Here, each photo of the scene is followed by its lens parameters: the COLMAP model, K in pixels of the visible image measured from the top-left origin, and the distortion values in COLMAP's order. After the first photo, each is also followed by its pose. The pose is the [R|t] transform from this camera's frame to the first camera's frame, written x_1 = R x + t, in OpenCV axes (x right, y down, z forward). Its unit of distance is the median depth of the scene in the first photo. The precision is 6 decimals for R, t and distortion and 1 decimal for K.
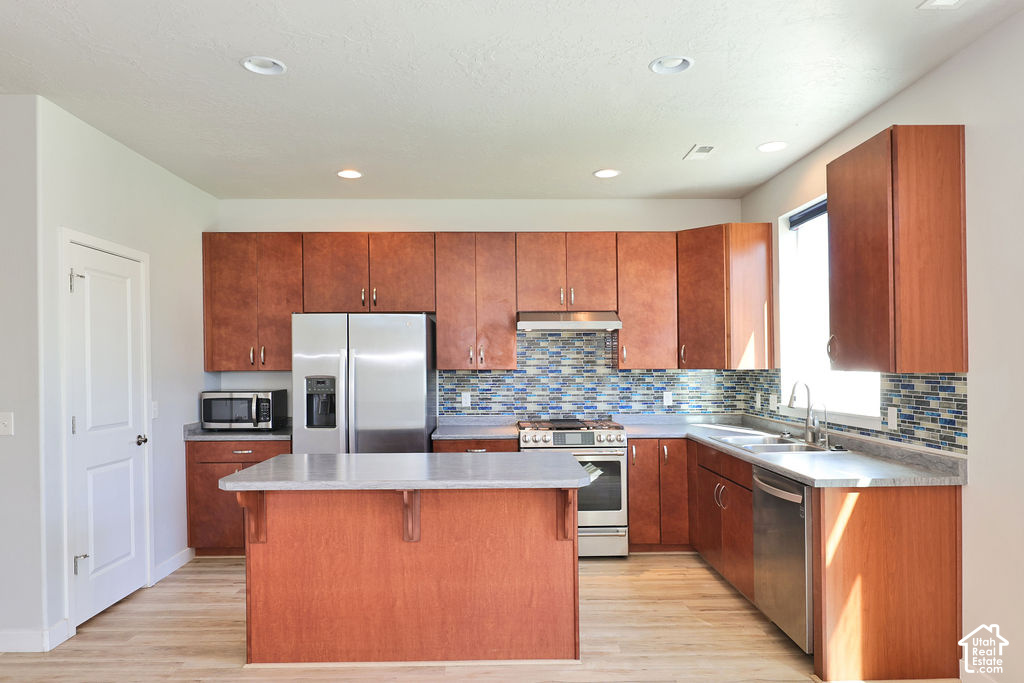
lens RADIAL K [[666.0, 0, 512.8], [0, 666.0, 350.8], [0, 0, 1]] dist [0.006967, -0.000515]
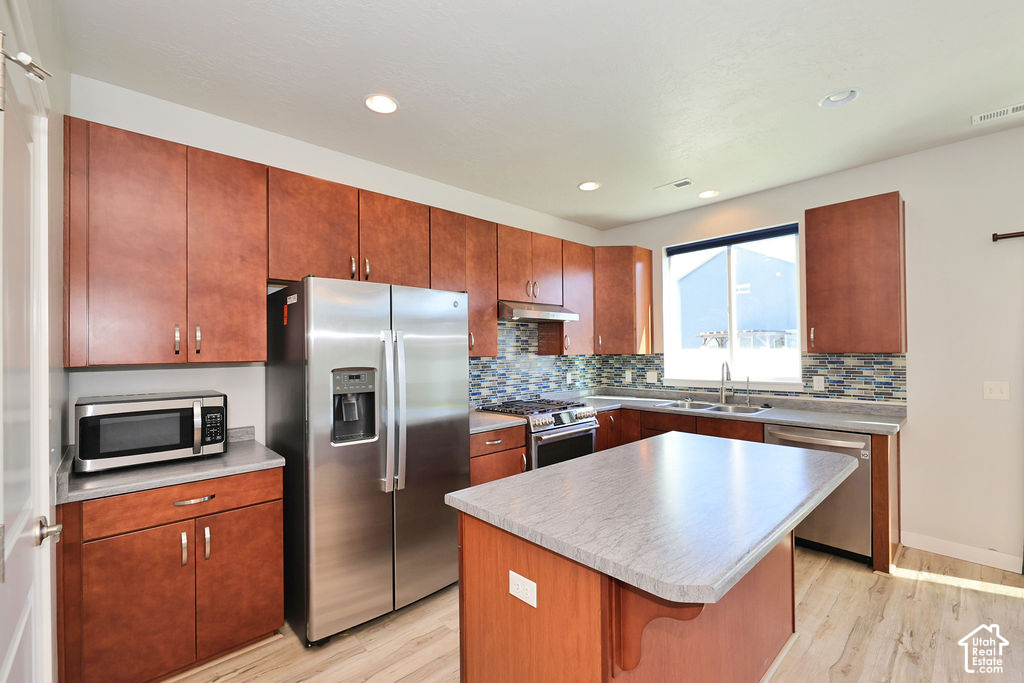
lens RADIAL K [[441.3, 0, 512.5], [0, 441.3, 334.7], [0, 0, 1]] dist [0.002724, -0.000429]
pose [[0.739259, 0.021103, 0.673091, -0.435653], [-0.004828, 0.999649, -0.026039, 0.012425], [-0.673404, 0.016000, 0.739102, 0.483313]]
